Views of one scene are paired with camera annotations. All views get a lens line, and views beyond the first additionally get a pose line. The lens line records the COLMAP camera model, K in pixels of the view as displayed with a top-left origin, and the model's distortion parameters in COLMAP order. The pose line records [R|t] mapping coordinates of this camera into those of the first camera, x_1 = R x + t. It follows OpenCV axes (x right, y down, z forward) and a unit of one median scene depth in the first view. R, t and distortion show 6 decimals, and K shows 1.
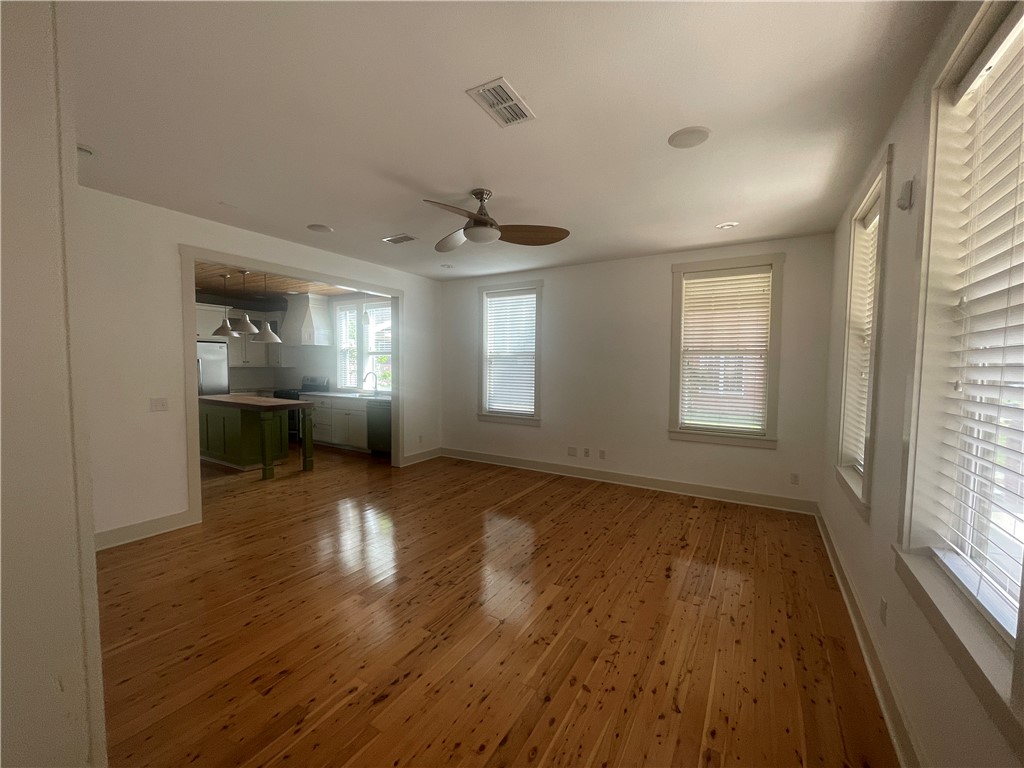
lens RADIAL K [[417.0, 0, 512.0], [0, 417.0, 384.0], [0, 0, 1]] dist [0.010052, 0.000272]
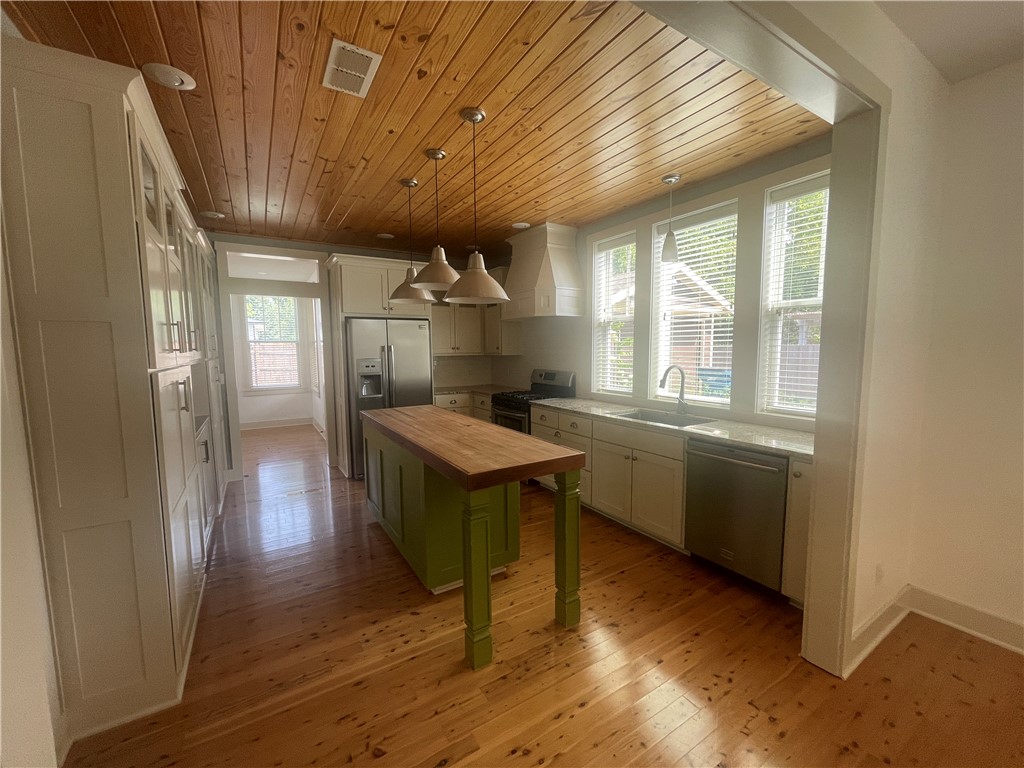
lens RADIAL K [[417.0, 0, 512.0], [0, 417.0, 384.0], [0, 0, 1]] dist [0.010052, 0.000272]
pose [[0.889514, 0.019259, -0.456502, -0.268775], [-0.000819, 0.999177, 0.040557, -0.024423], [0.456907, -0.035702, 0.888797, 0.475392]]
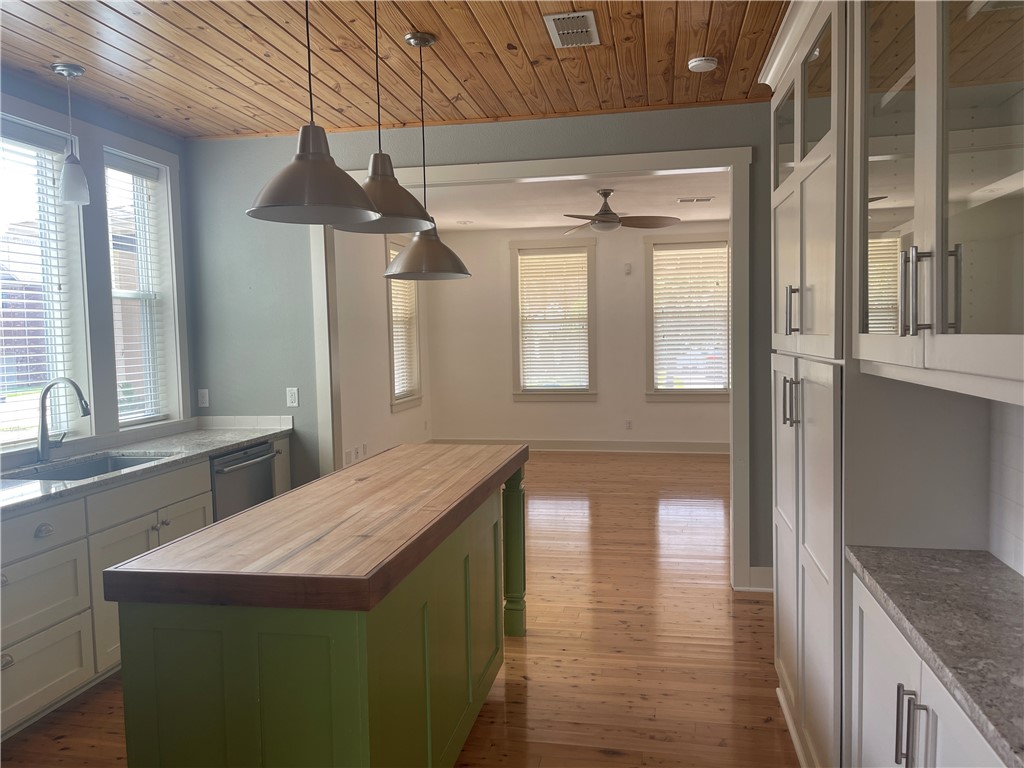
lens RADIAL K [[770.4, 0, 512.0], [0, 770.4, 384.0], [0, 0, 1]] dist [0.038044, 0.000491]
pose [[-0.345125, -0.069805, 0.935957, -0.849524], [0.067926, 0.992758, 0.099089, -0.052031], [-0.936095, 0.097774, -0.337884, 0.840574]]
